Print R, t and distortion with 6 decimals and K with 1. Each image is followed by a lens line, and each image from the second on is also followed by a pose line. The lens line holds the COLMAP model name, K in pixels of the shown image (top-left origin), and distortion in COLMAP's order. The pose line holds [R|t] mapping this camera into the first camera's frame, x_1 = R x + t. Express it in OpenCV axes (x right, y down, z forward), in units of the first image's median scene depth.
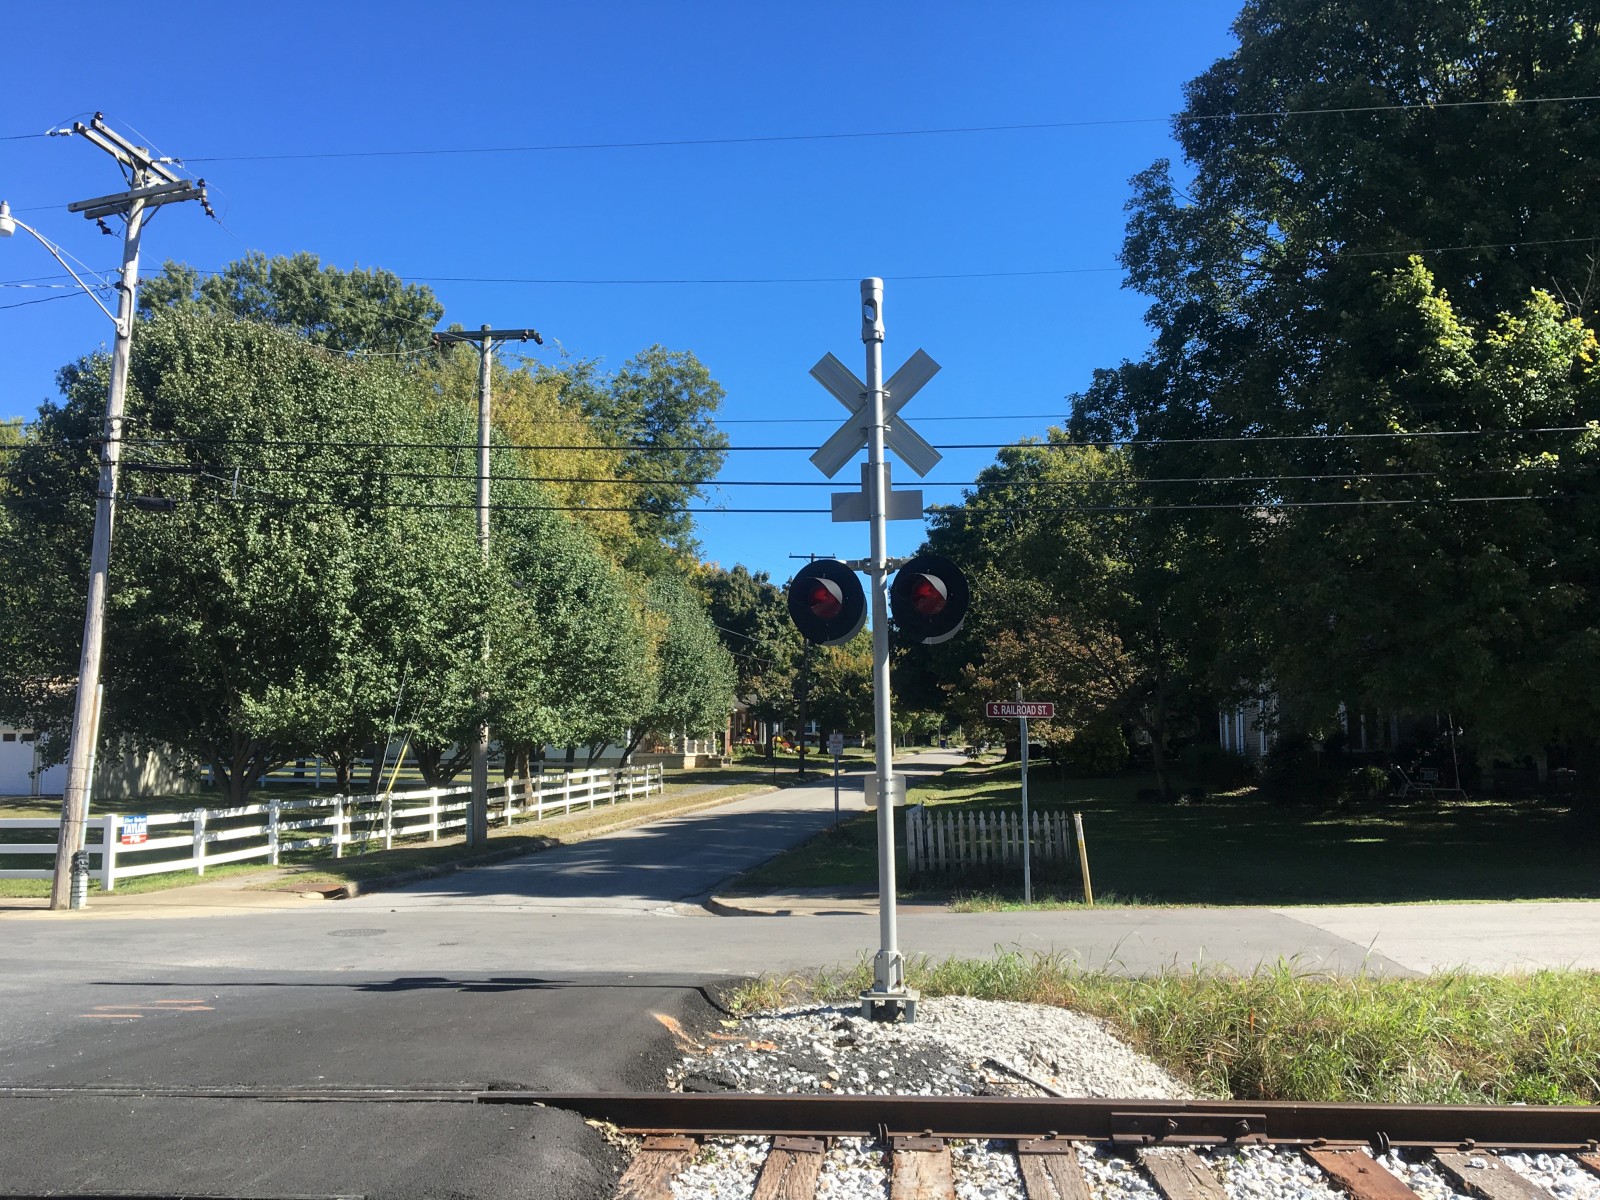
lens RADIAL K [[1346.5, 0, 802.1], [0, 1346.5, 601.8], [0, 0, 1]] dist [0.089960, -0.147518]
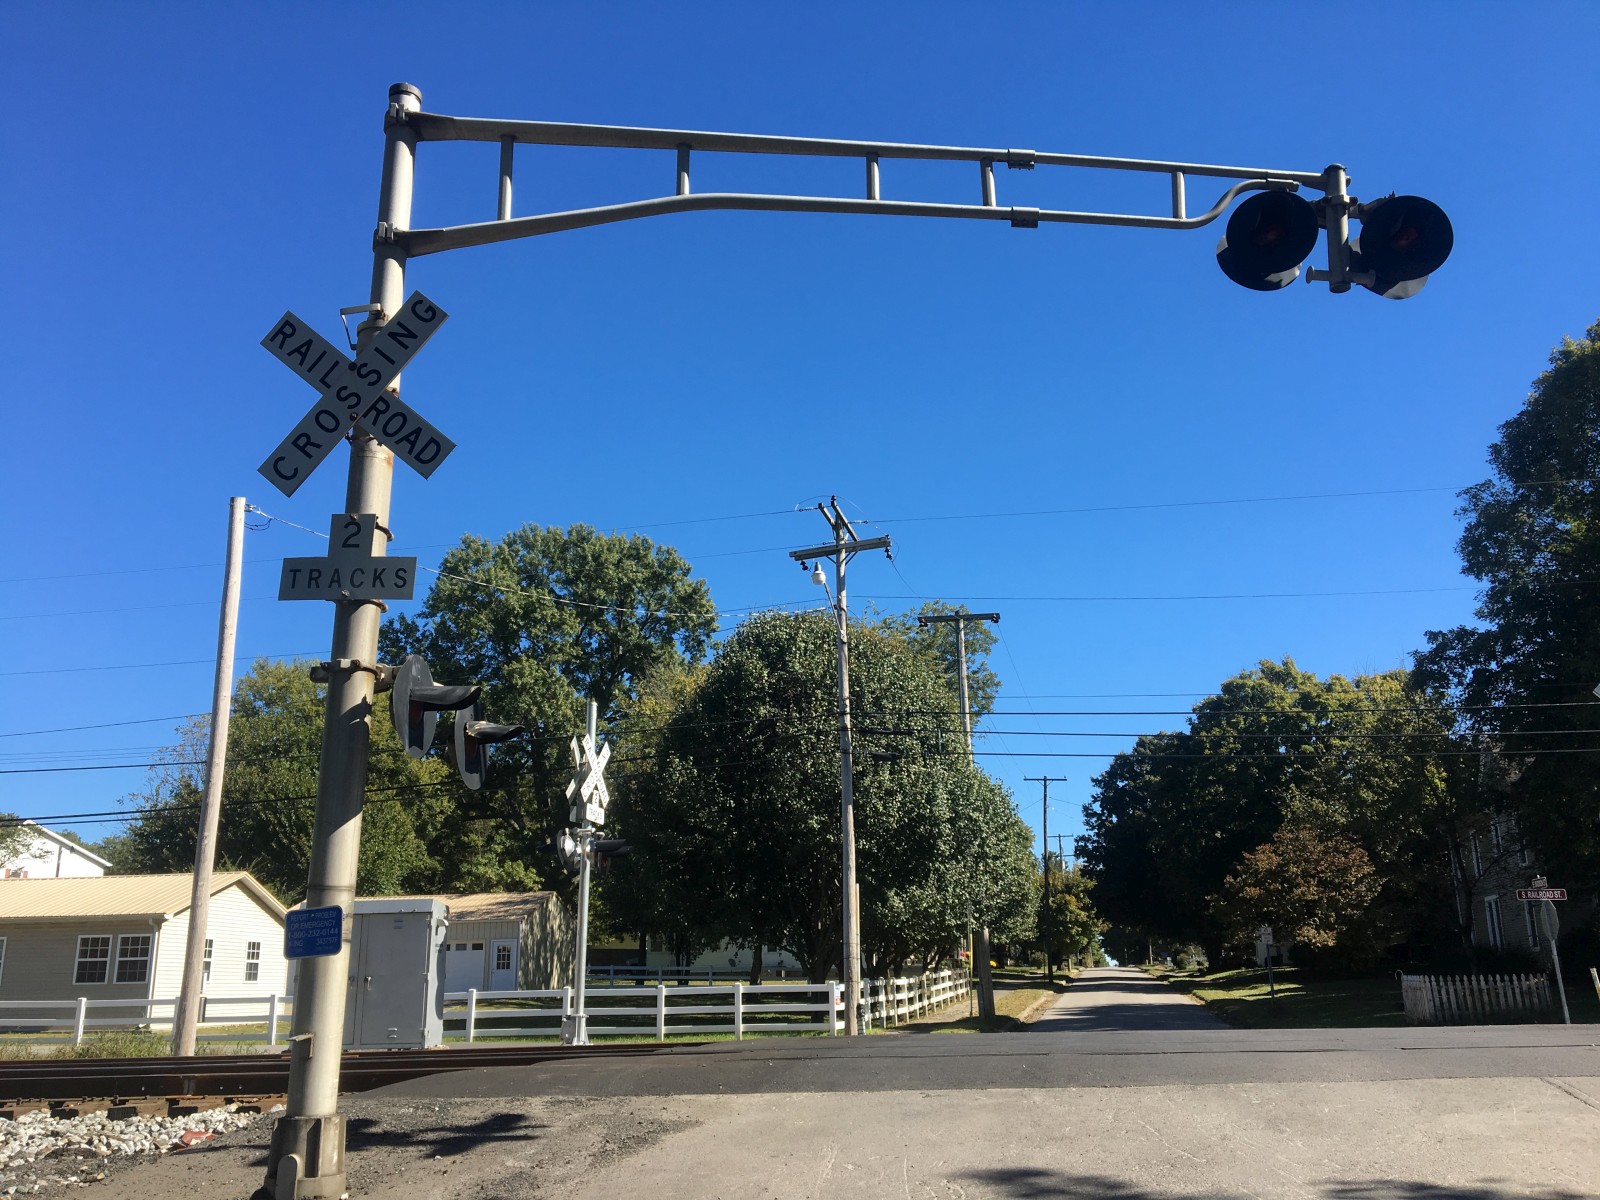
lens RADIAL K [[1346.5, 0, 797.6], [0, 1346.5, 605.5], [0, 0, 1]] dist [0.089960, -0.147518]
pose [[0.999091, -0.021663, -0.036715, -0.354853], [0.015602, 0.987317, -0.157991, -0.003945], [0.039671, 0.157275, 0.986758, -0.314206]]
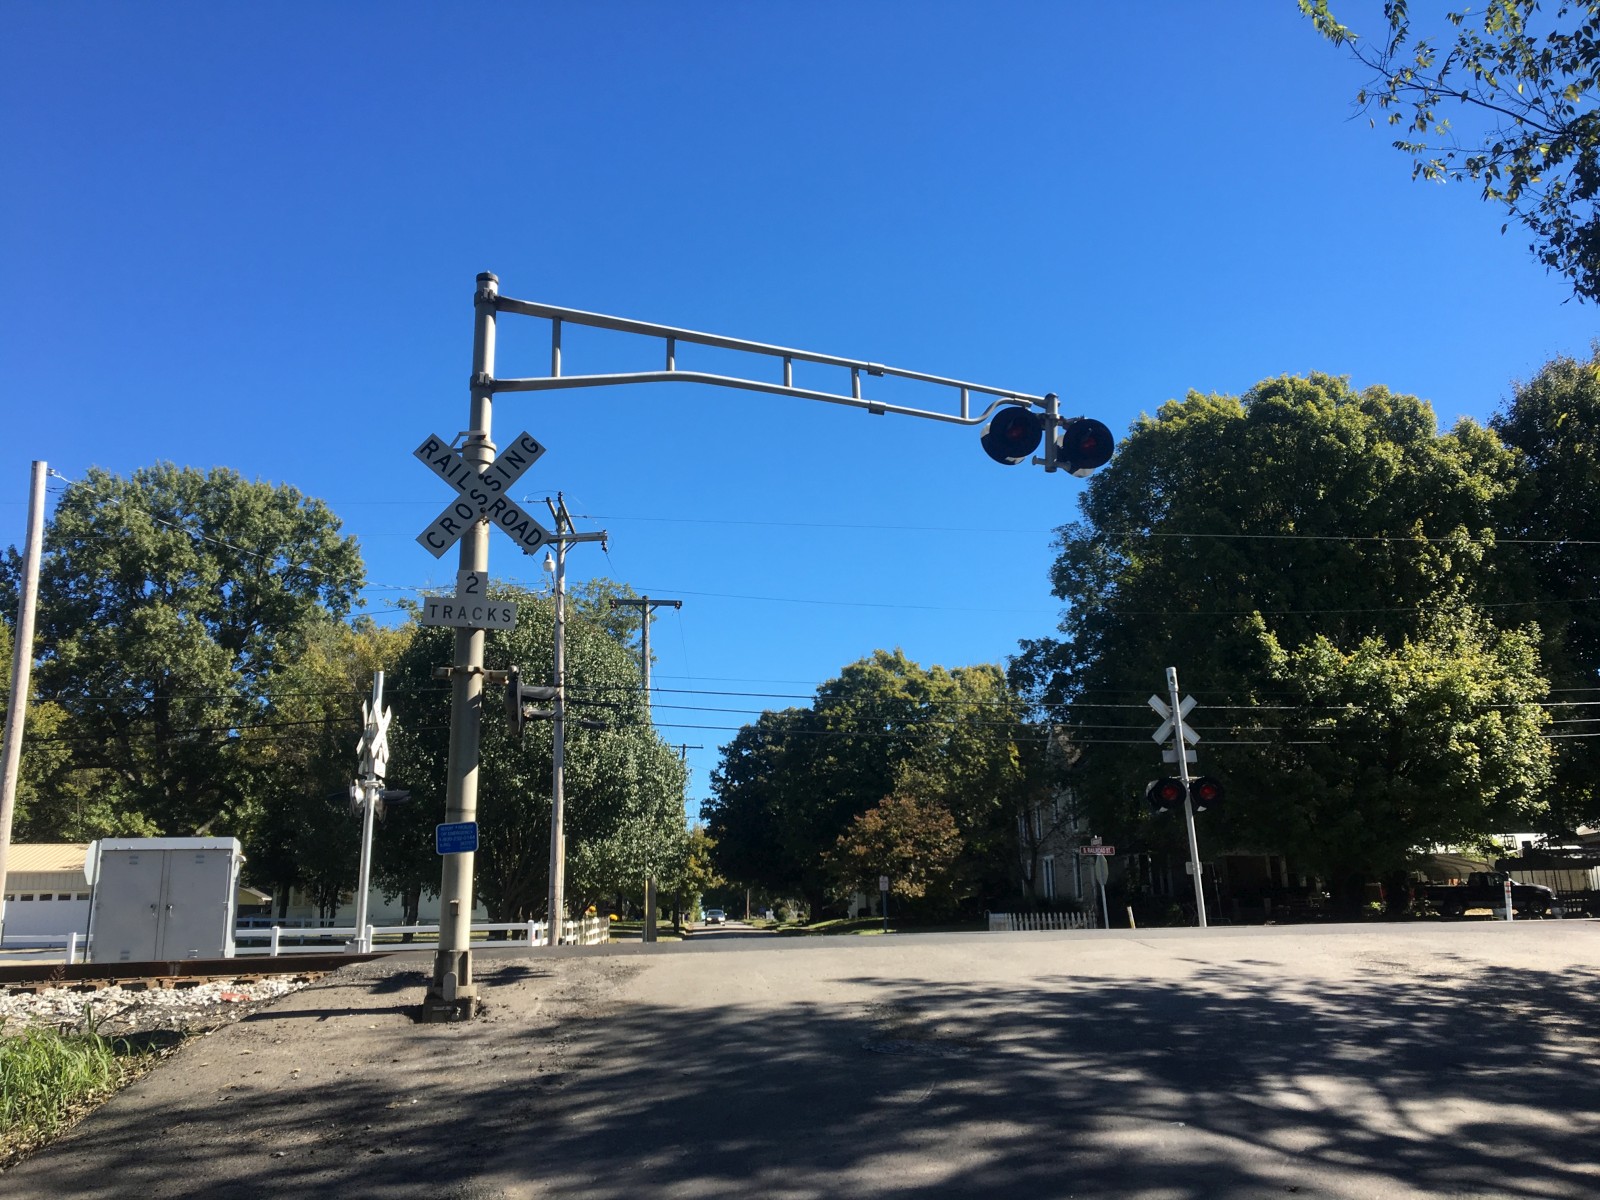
lens RADIAL K [[1346.5, 0, 786.0], [0, 1346.5, 603.2], [0, 0, 1]] dist [0.089960, -0.147518]
pose [[0.970076, 0.045410, 0.238516, -0.455904], [-0.013631, 0.990992, -0.133229, -0.002297], [-0.242417, 0.125991, 0.961956, -0.473032]]
